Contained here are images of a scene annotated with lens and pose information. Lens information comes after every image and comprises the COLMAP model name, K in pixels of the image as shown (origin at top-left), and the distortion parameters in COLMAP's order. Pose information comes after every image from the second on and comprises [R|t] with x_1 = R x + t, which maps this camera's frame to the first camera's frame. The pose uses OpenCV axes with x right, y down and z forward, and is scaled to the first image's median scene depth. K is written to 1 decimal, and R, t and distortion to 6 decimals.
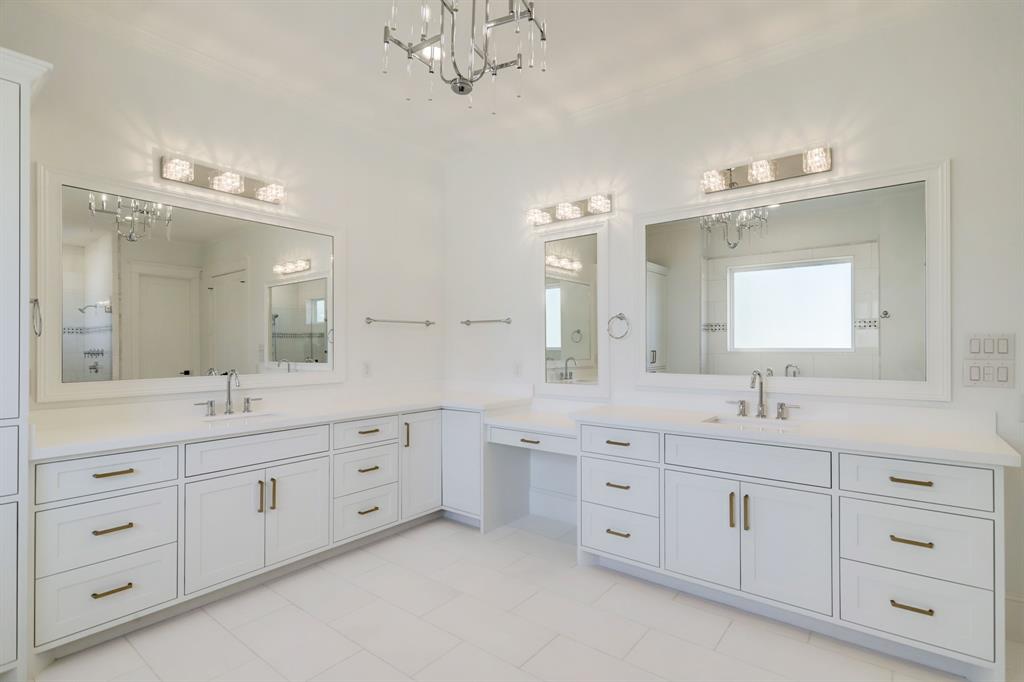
lens RADIAL K [[503.6, 0, 511.4], [0, 503.6, 343.5], [0, 0, 1]] dist [-0.003632, 0.012454]
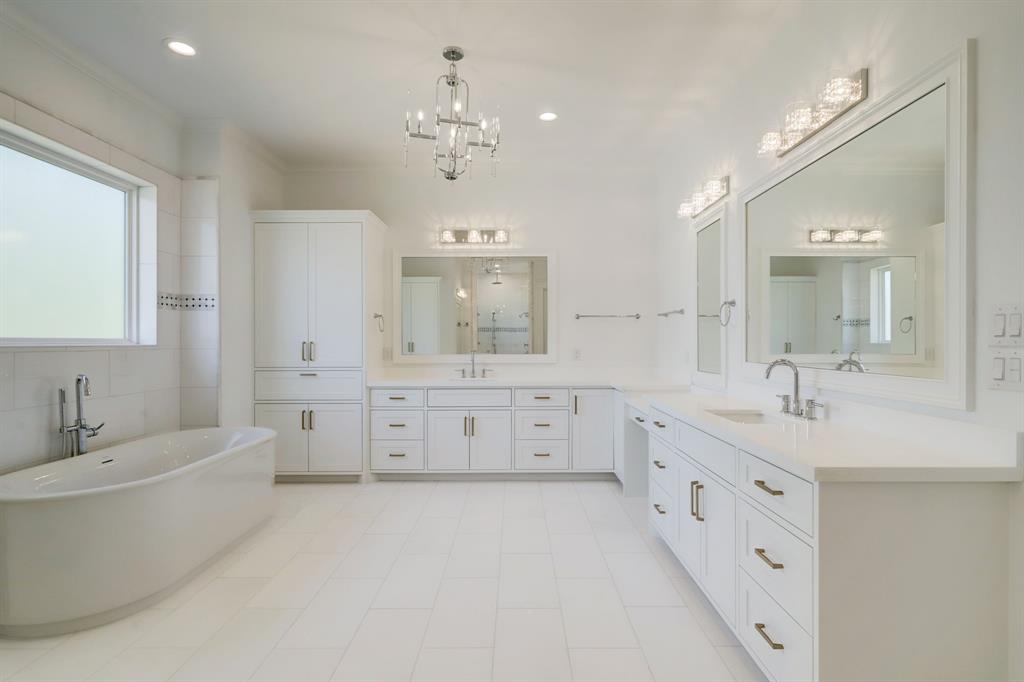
lens RADIAL K [[503.6, 0, 511.4], [0, 503.6, 343.5], [0, 0, 1]] dist [-0.003632, 0.012454]
pose [[0.605707, 0.004293, -0.795676, 0.841319], [0.002743, 0.999968, 0.007483, 0.016758], [0.795683, -0.006715, 0.605676, 0.106266]]
